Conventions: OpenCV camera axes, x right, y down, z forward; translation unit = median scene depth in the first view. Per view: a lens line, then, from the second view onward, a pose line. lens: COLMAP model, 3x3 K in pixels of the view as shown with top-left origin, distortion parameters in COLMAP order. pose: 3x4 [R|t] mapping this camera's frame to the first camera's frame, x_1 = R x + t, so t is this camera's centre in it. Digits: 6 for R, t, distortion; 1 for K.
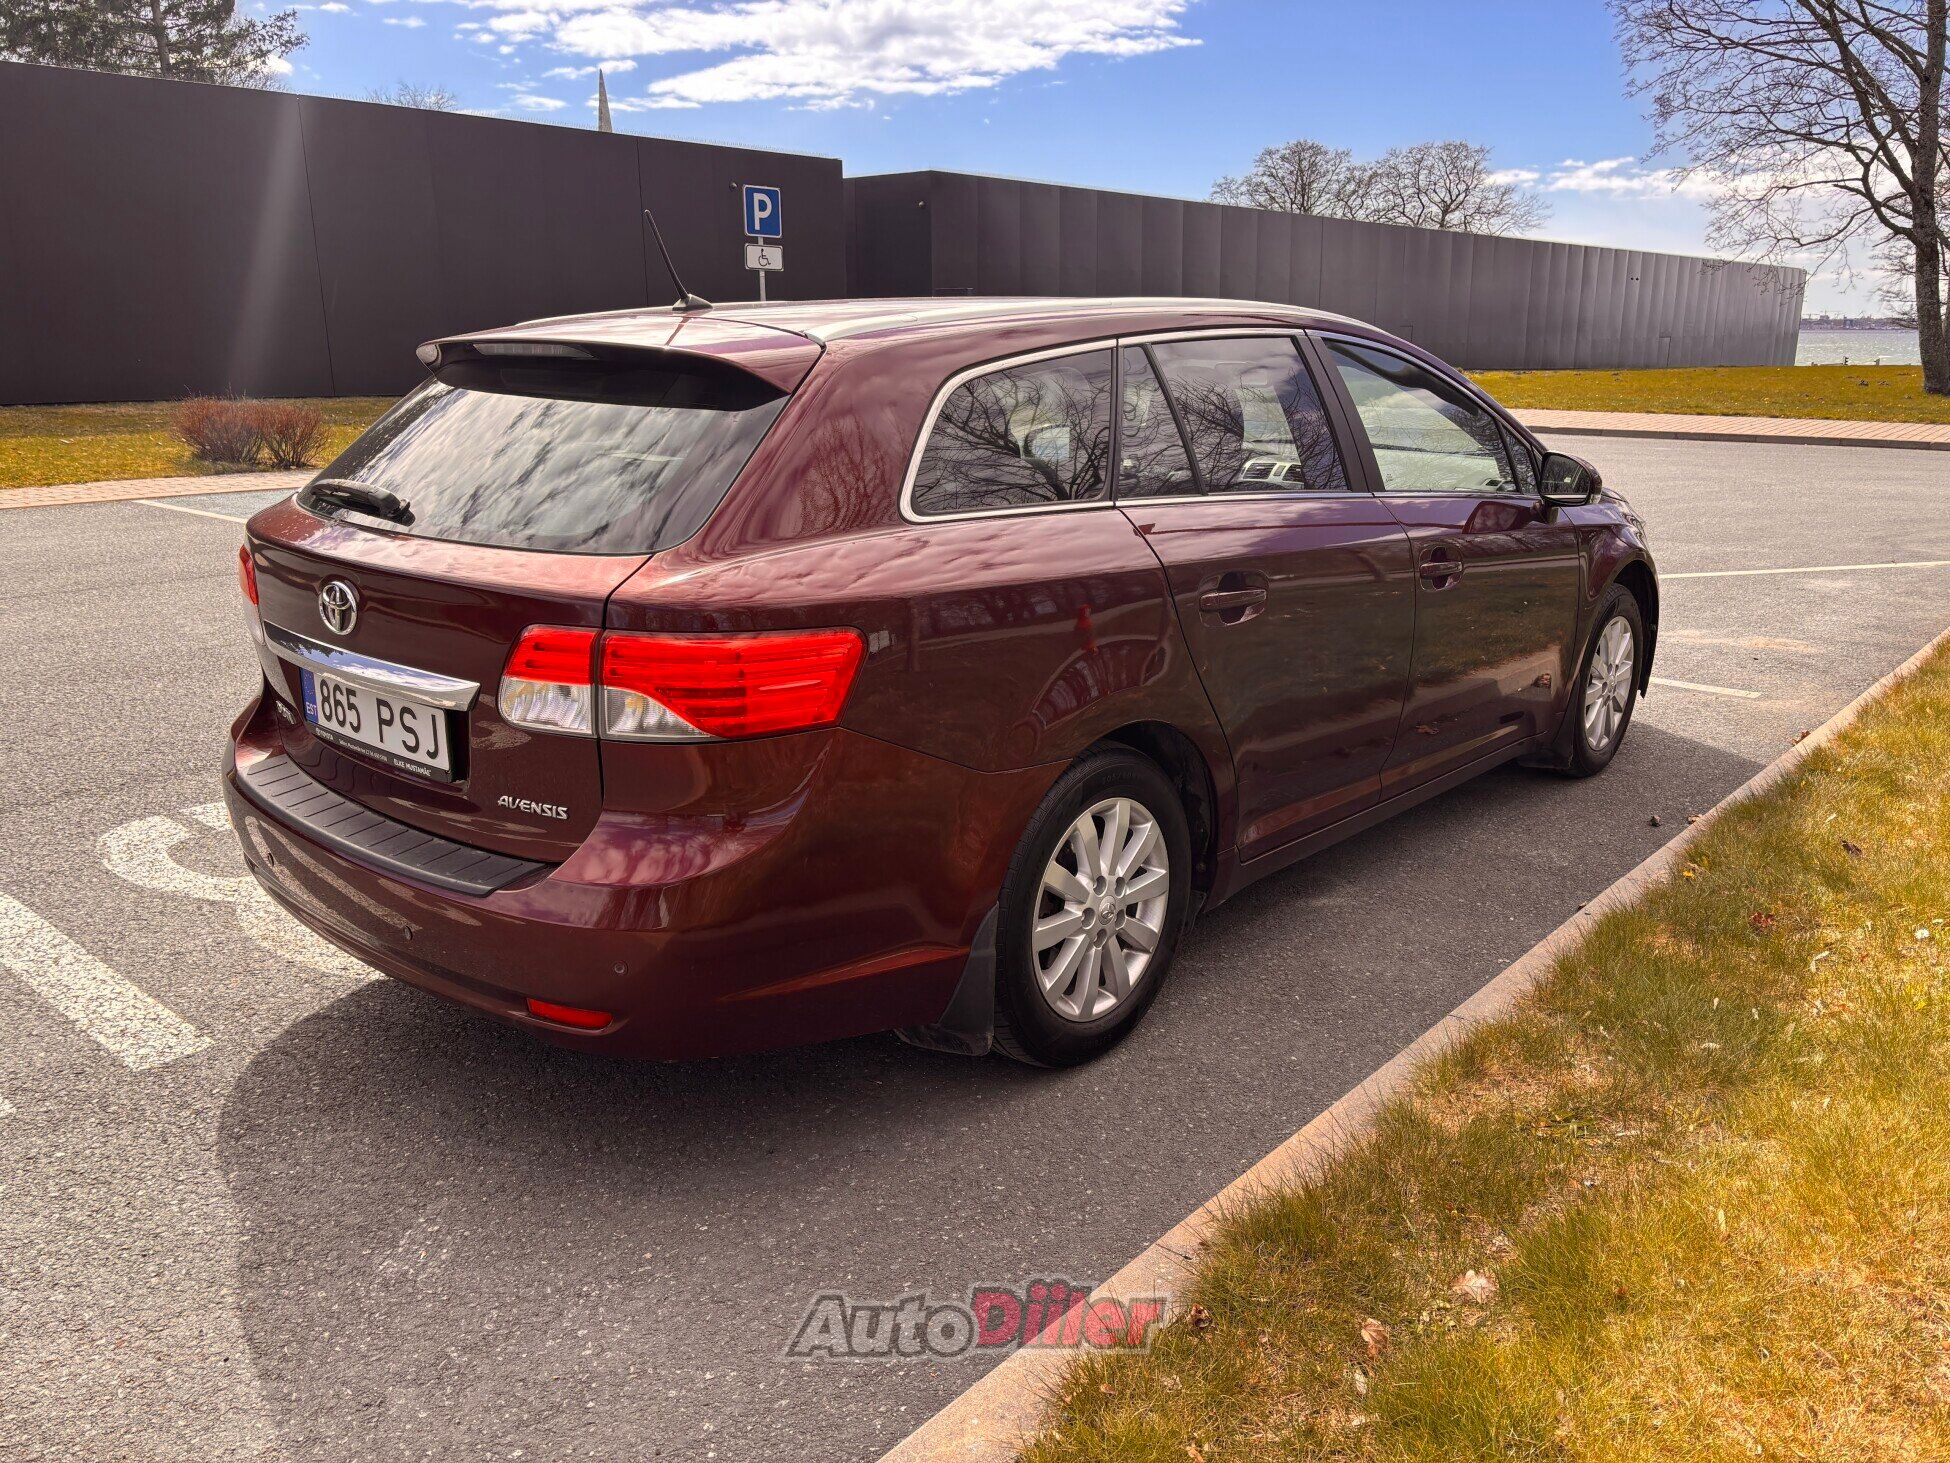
lens RADIAL K [[1452.5, 0, 975.0], [0, 1452.5, 731.5], [0, 0, 1]] dist [0.047860, -0.057116]
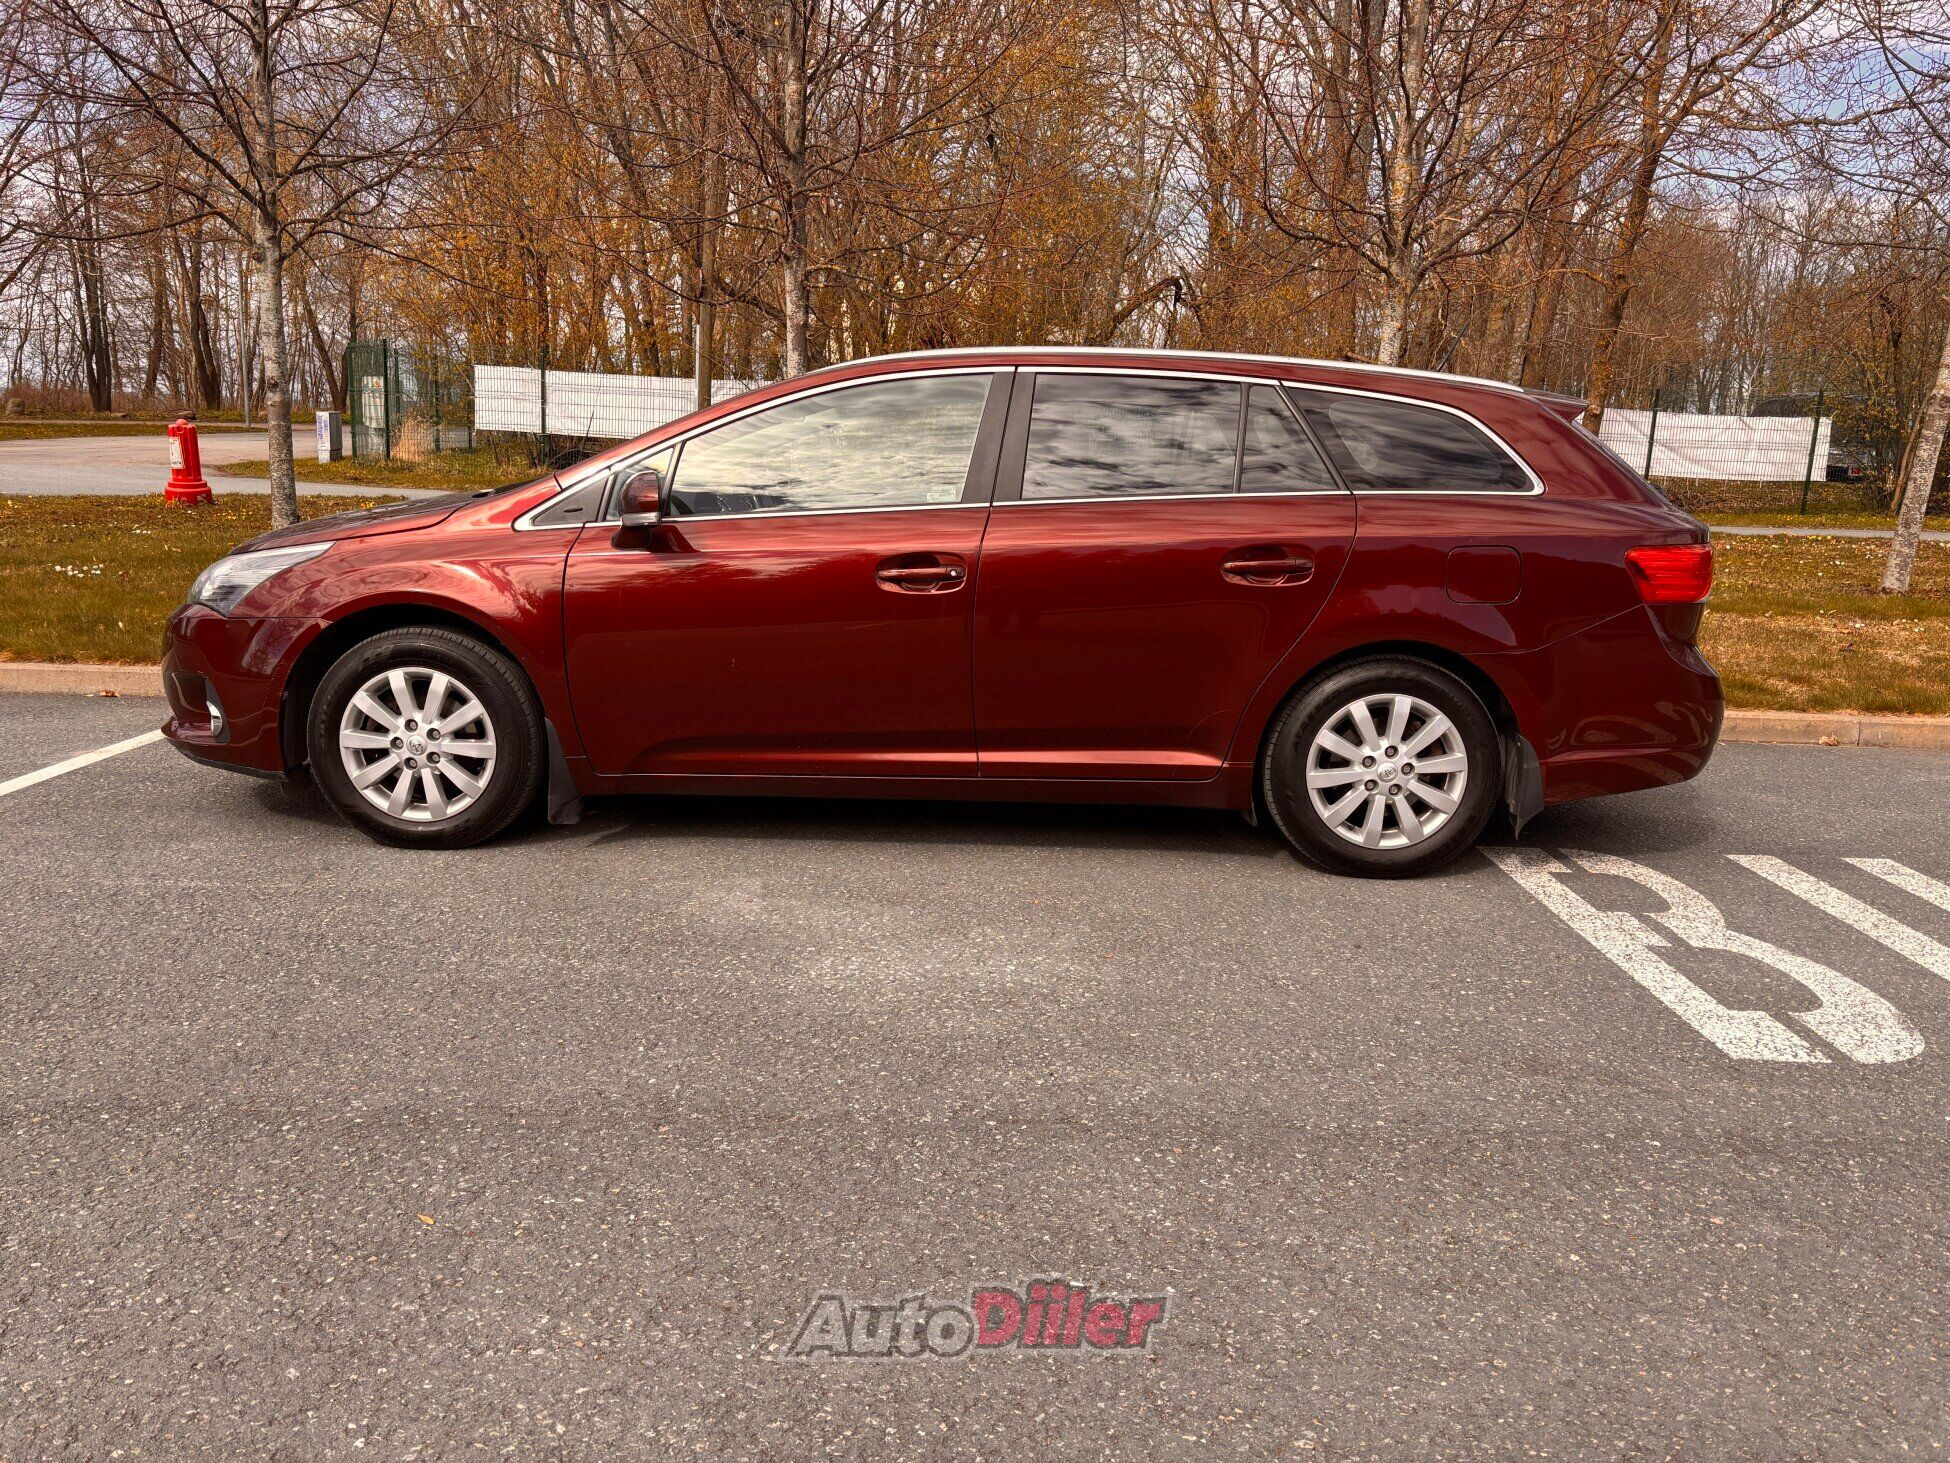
lens RADIAL K [[1470.8, 0, 975.2], [0, 1470.8, 690.4], [0, 0, 1]] dist [0.013876, 0.005130]
pose [[-0.643165, -0.154296, 0.750021, -1.128242], [0.166558, 0.927846, 0.333707, -0.590208], [-0.747393, 0.339551, -0.571059, 2.375026]]
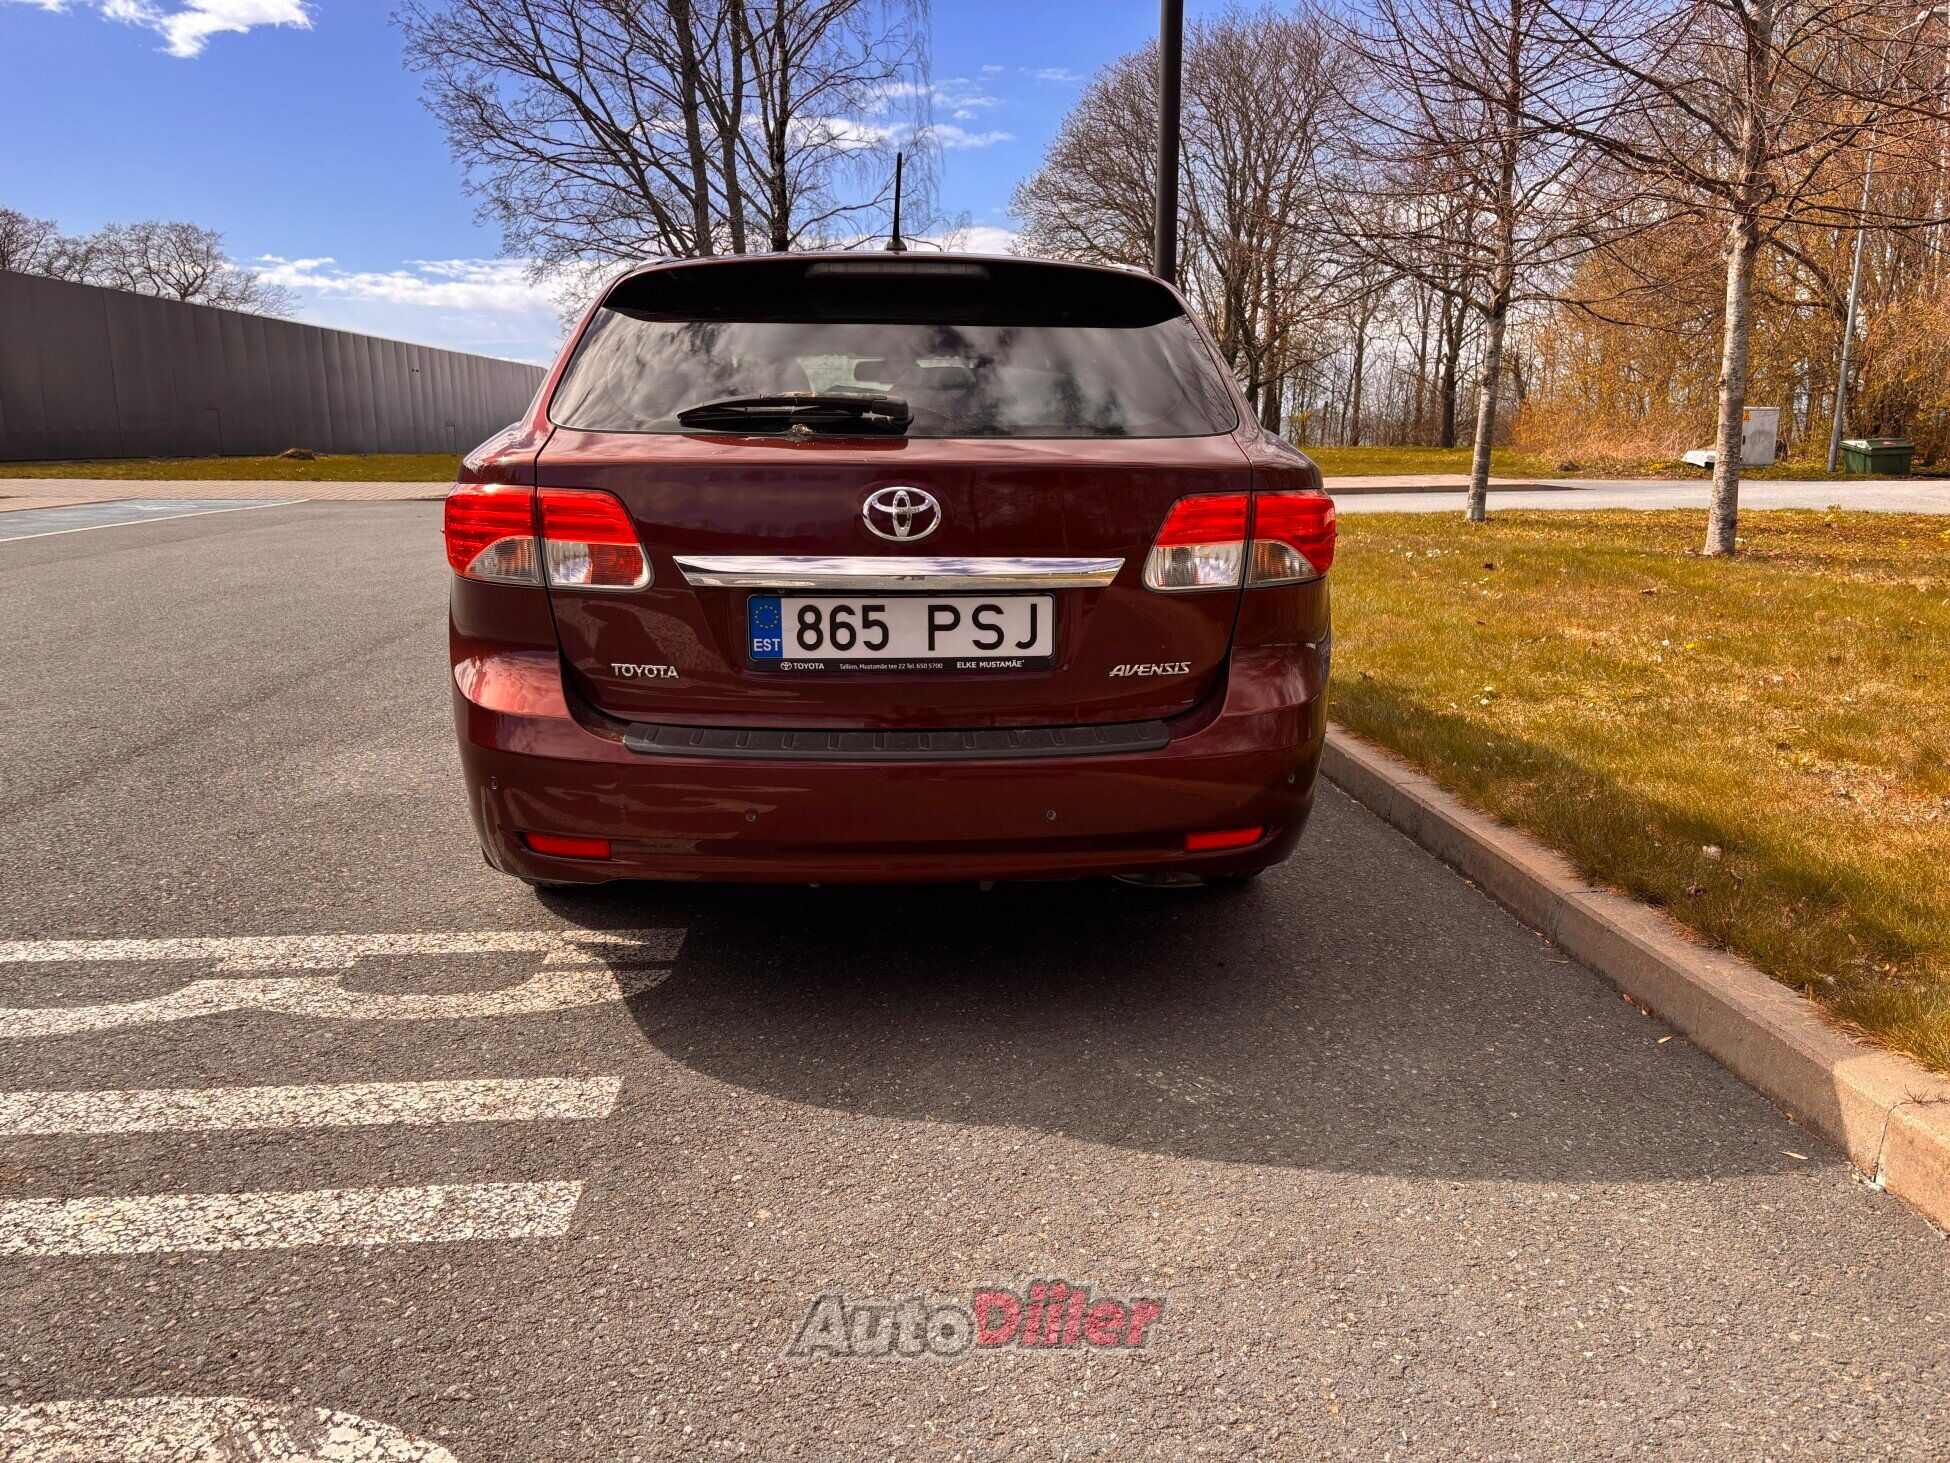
lens RADIAL K [[1452.5, 0, 975.0], [0, 1452.5, 731.5], [0, 0, 1]] dist [0.047860, -0.057116]
pose [[0.701424, -0.142280, 0.698399, -0.908737], [0.184294, 0.982755, 0.015118, 0.043644], [-0.688506, 0.118107, 0.715549, 0.238592]]
